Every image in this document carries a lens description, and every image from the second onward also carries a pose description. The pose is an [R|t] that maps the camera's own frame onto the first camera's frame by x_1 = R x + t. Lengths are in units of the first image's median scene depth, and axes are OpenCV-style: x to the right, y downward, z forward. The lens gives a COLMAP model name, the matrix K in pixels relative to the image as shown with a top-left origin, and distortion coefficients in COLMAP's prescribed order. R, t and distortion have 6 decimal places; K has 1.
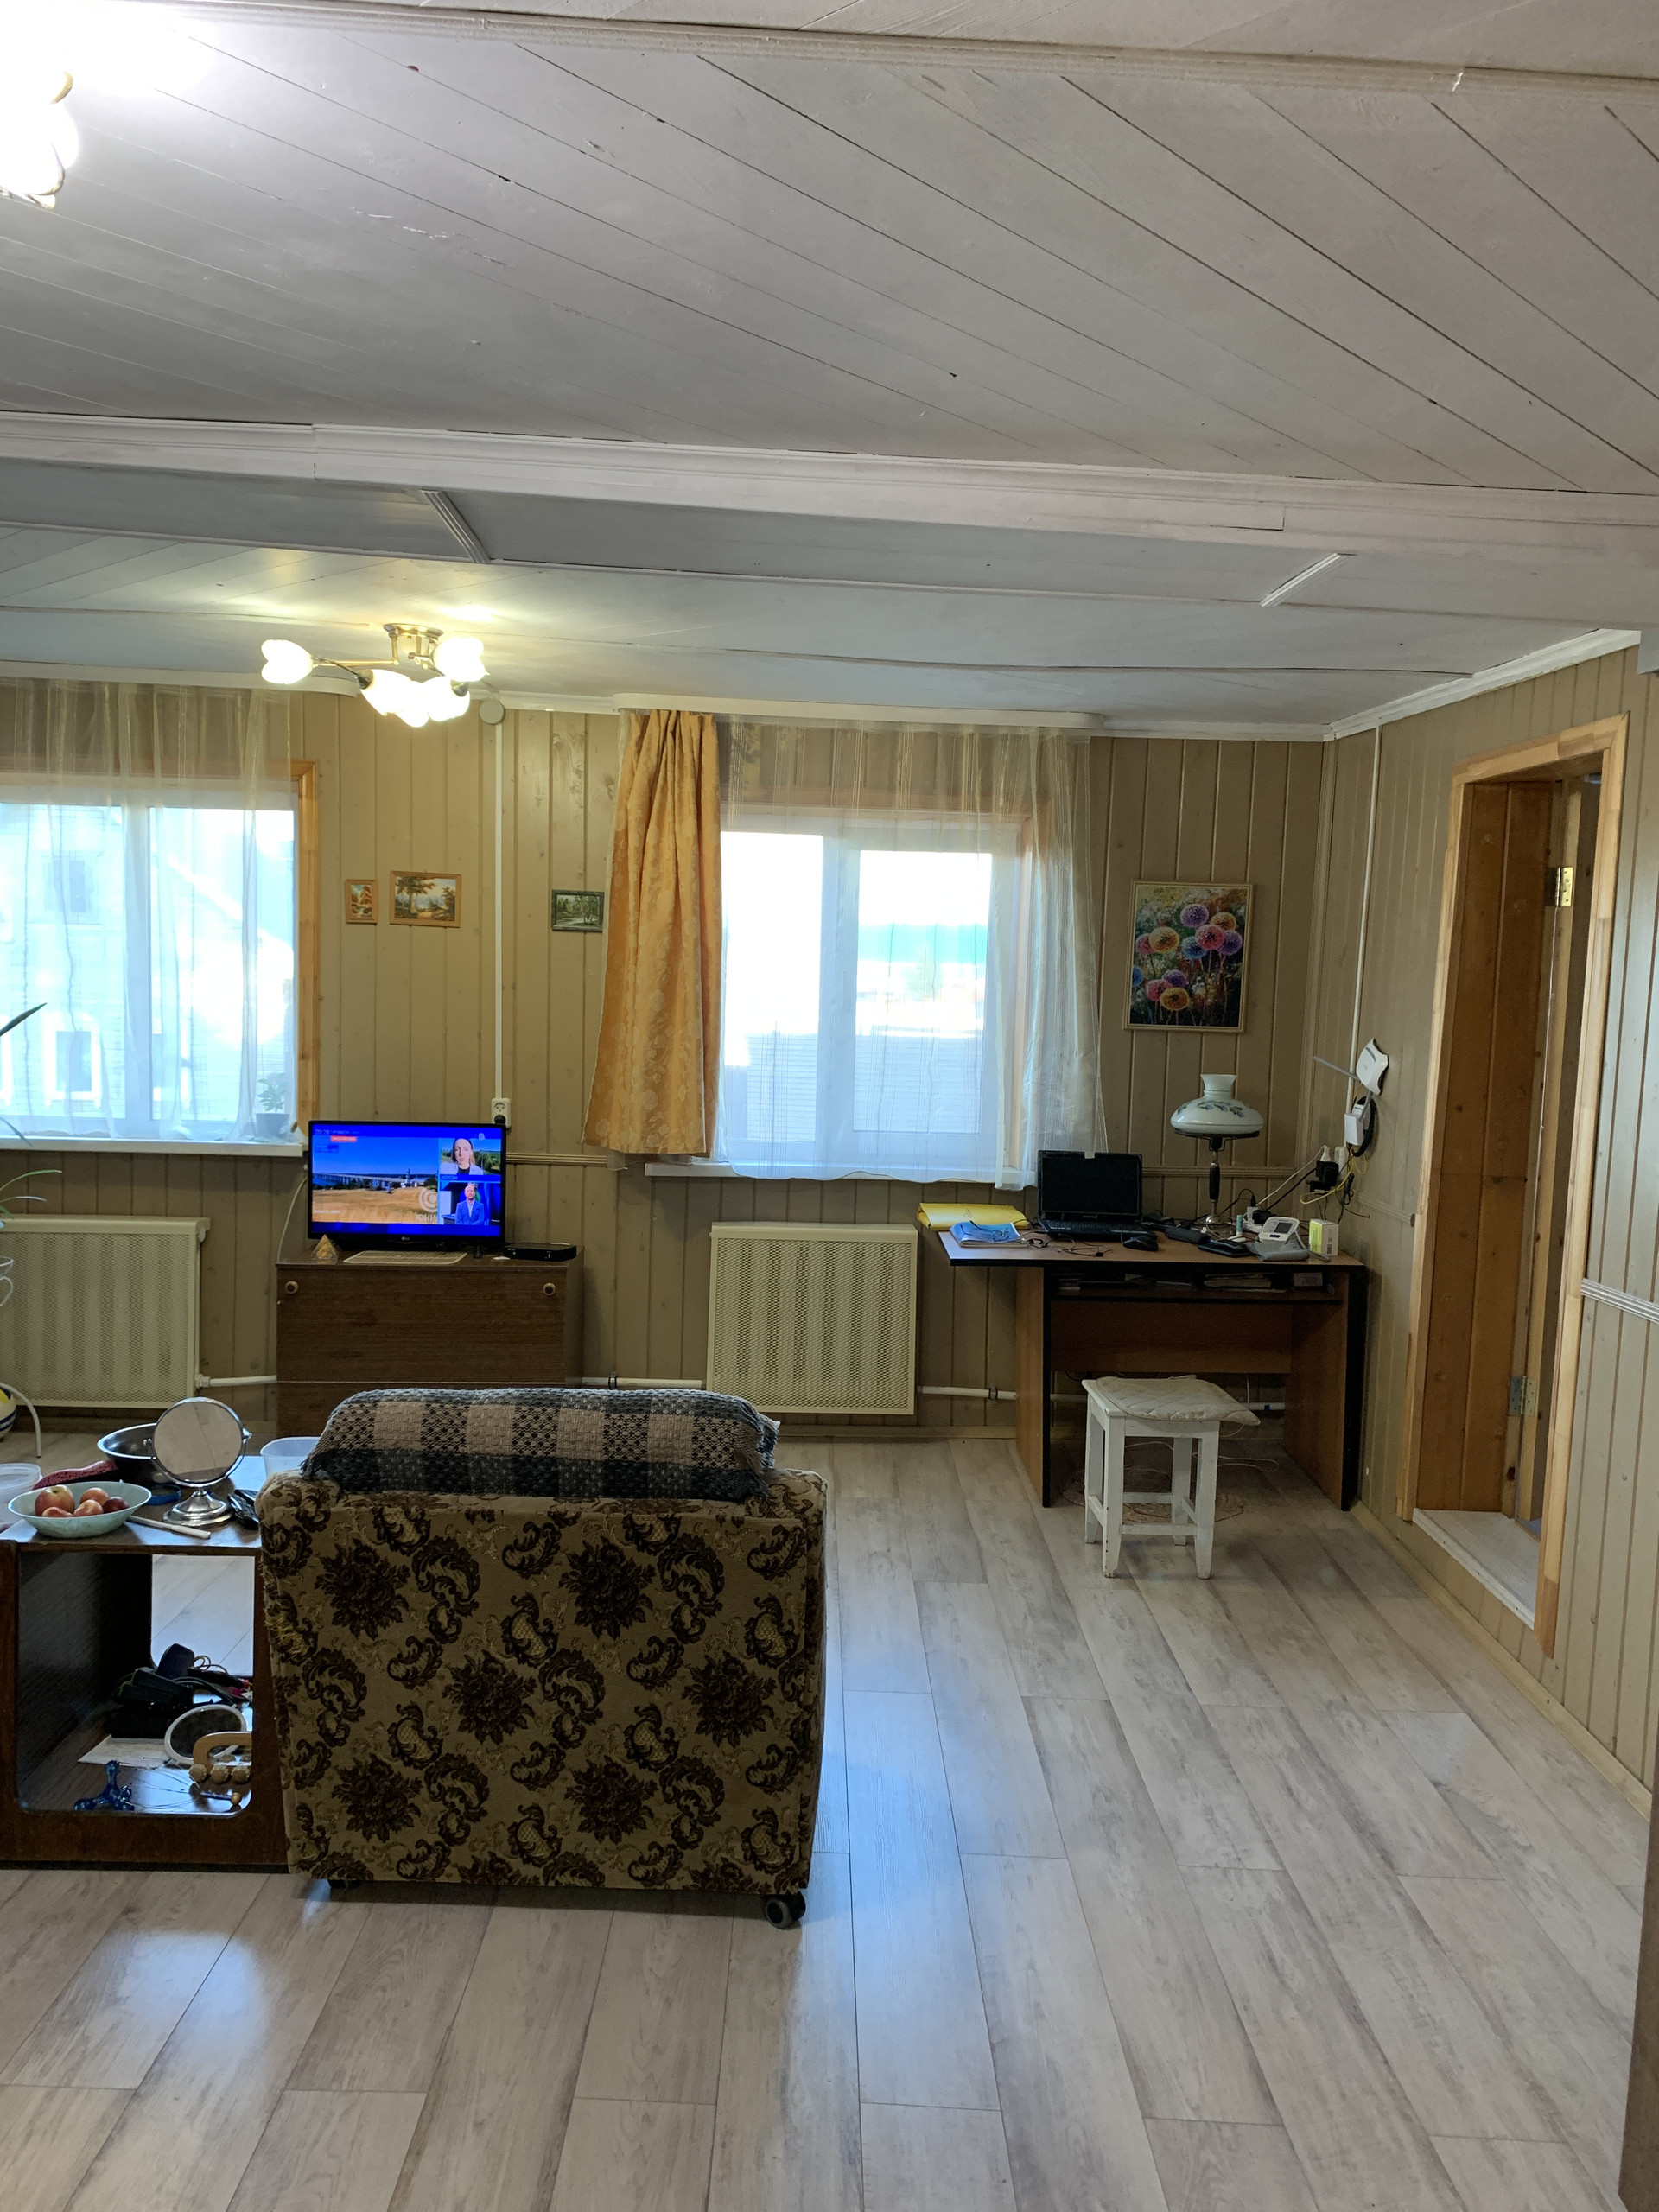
lens RADIAL K [[1679.4, 0, 829.5], [0, 1679.4, 1106.0], [0, 0, 1]] dist [-0.000077, 0.000429]
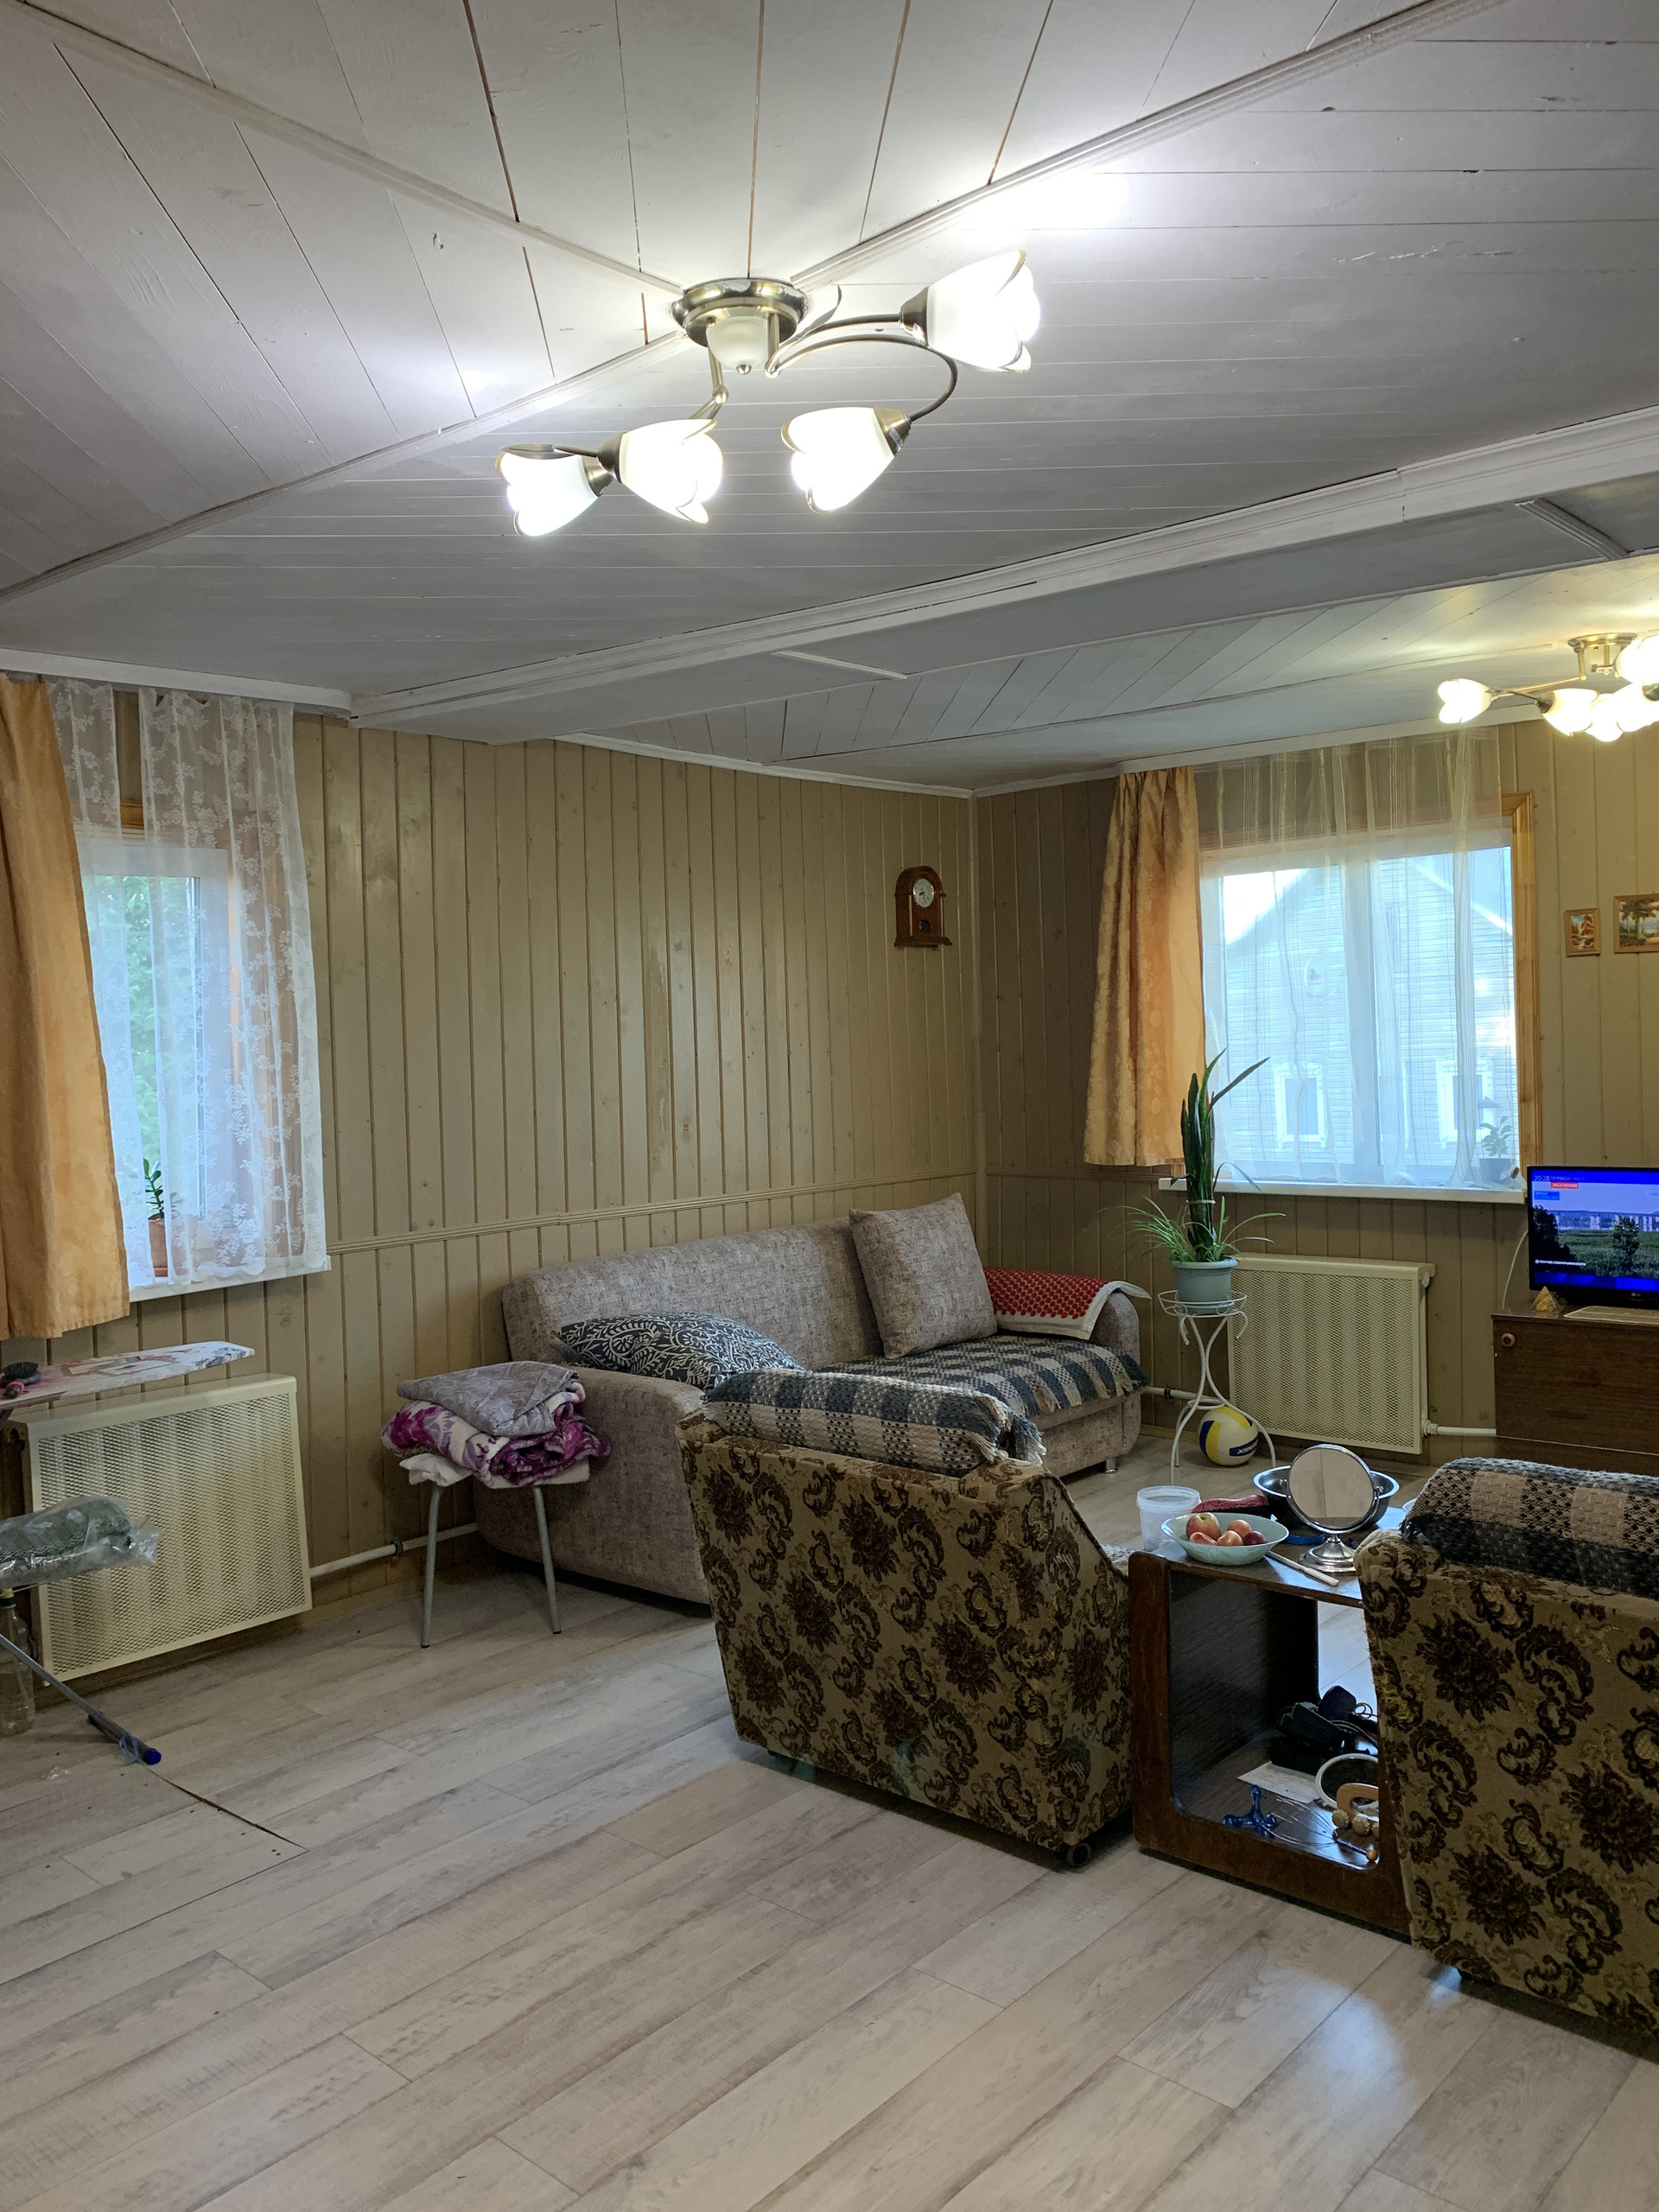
lens RADIAL K [[1682.9, 0, 829.5], [0, 1682.9, 1106.0], [0, 0, 1]] dist [0.007567, 0.001913]
pose [[0.734115, -0.027453, -0.678469, 0.109022], [0.011403, 0.999540, -0.028106, -0.006473], [0.678929, 0.012896, 0.734091, 0.048112]]
